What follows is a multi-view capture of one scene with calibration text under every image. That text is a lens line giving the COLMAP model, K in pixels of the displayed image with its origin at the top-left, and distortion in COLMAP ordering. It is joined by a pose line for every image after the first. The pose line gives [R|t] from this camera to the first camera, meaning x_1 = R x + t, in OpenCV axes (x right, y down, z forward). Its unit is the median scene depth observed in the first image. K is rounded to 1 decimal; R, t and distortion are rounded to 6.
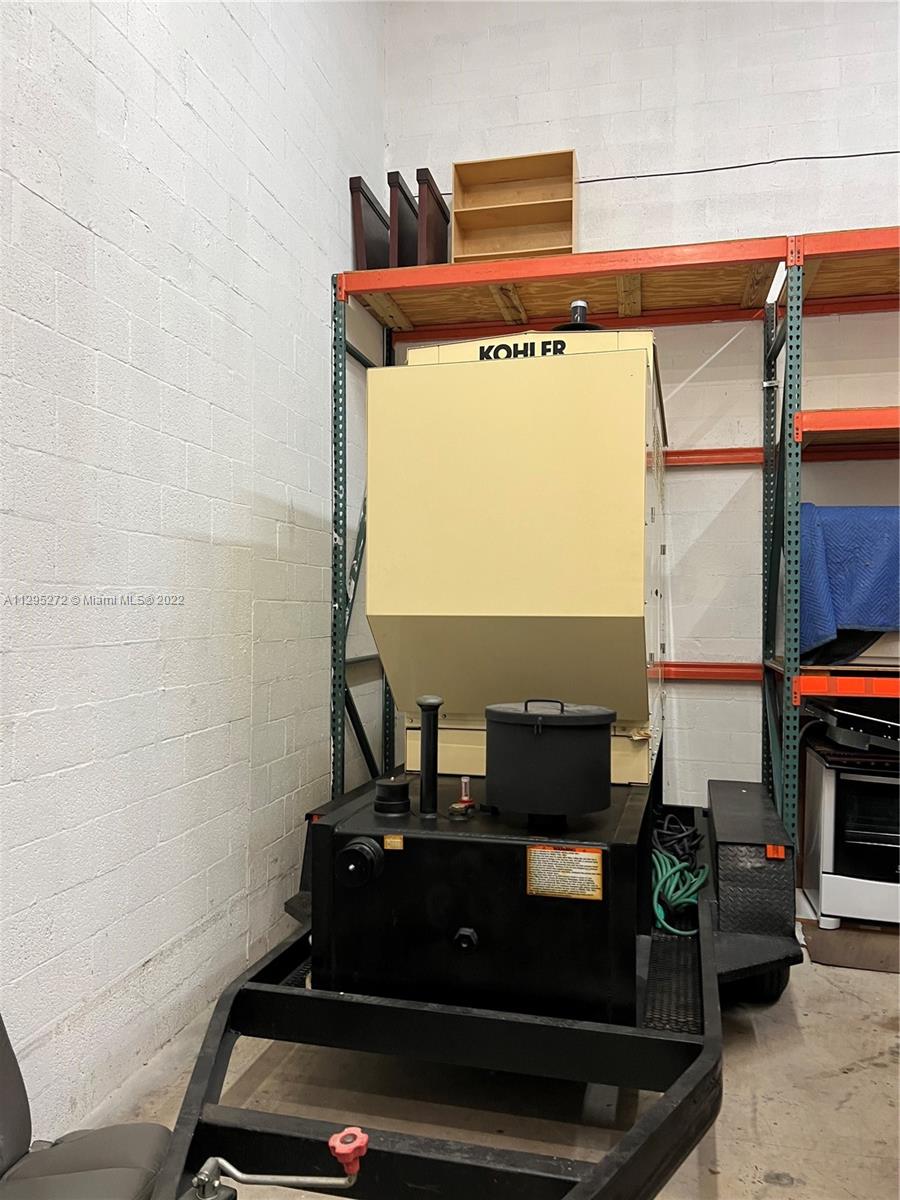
lens RADIAL K [[899.0, 0, 447.0], [0, 899.0, 634.0], [0, 0, 1]] dist [0.050661, -0.067407]
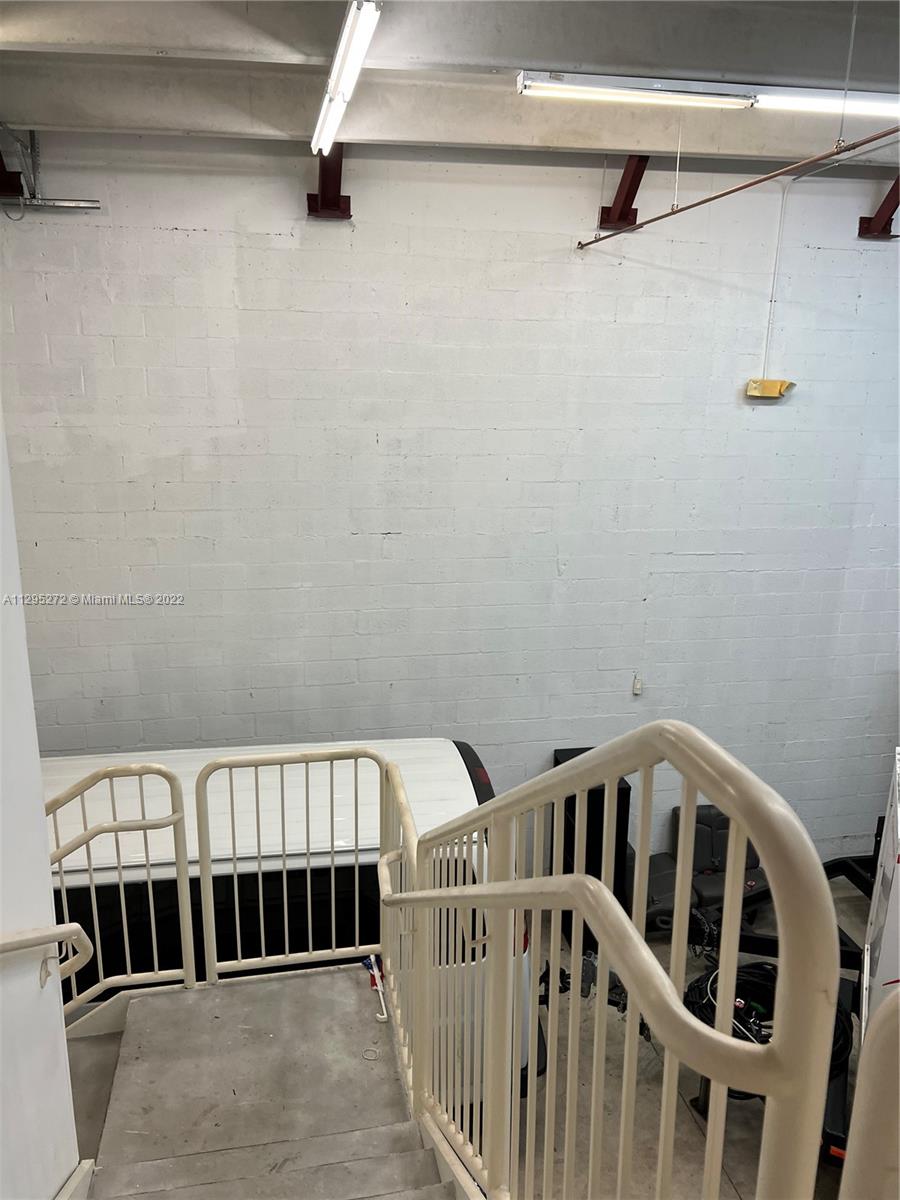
lens RADIAL K [[899.0, 0, 446.6], [0, 899.0, 609.0], [0, 0, 1]] dist [0.050661, -0.067407]
pose [[0.388966, 0.236466, -0.890387, 1.308863], [-0.010695, 0.967591, 0.252297, -0.858981], [0.921190, -0.088612, 0.378889, -0.900122]]
